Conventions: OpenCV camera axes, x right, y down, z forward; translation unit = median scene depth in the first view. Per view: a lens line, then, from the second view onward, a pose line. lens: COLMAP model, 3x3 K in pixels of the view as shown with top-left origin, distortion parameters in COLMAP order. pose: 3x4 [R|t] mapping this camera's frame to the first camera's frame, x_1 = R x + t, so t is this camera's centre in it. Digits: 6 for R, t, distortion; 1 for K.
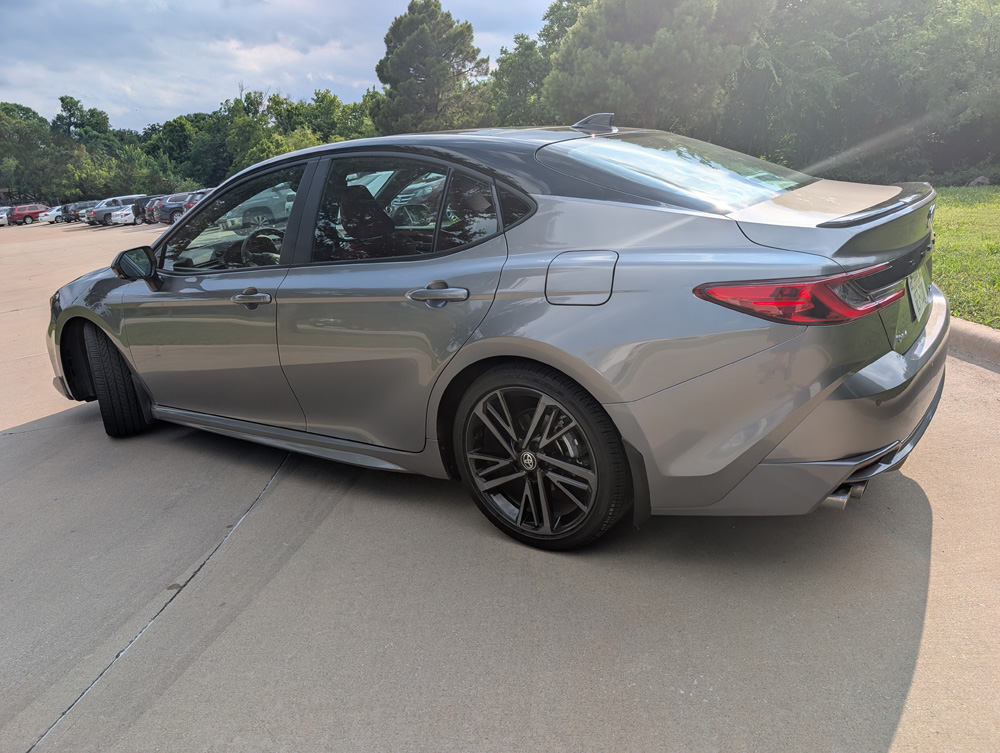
lens RADIAL K [[763.8, 0, 500.0], [0, 763.8, 376.5], [0, 0, 1]] dist [-0.037431, -0.002228]
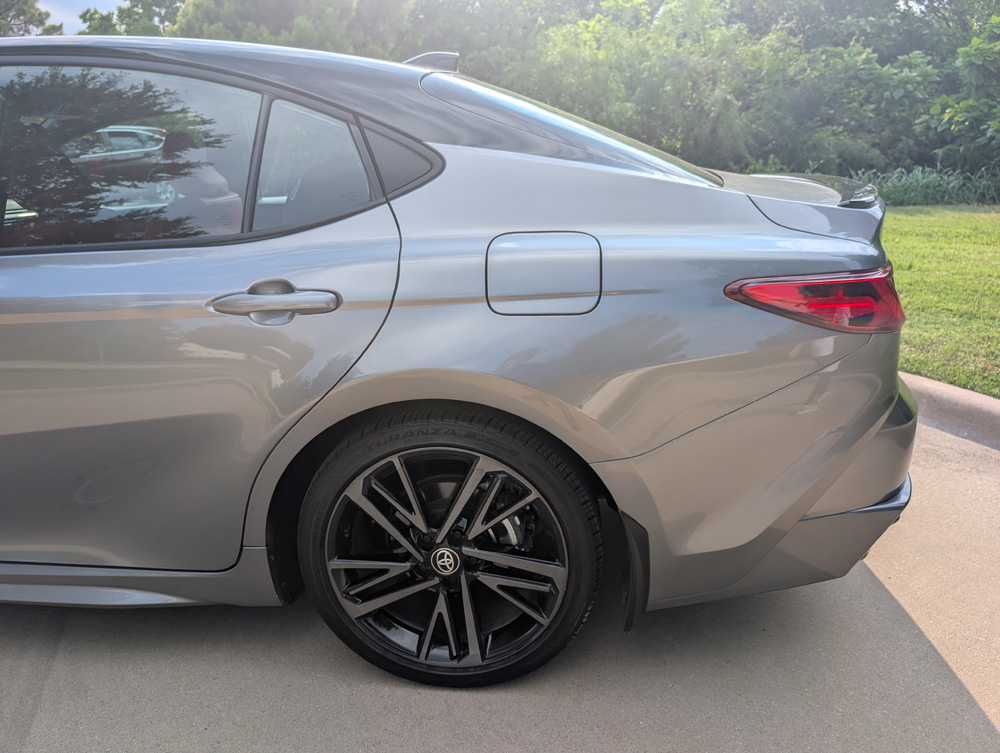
lens RADIAL K [[763.8, 0, 500.0], [0, 763.8, 376.5], [0, 0, 1]] dist [-0.037431, -0.002228]
pose [[0.854226, -0.055987, 0.516879, -0.244665], [0.068399, 0.997646, -0.004977, -0.037019], [-0.515383, 0.039606, 0.856044, 0.426493]]
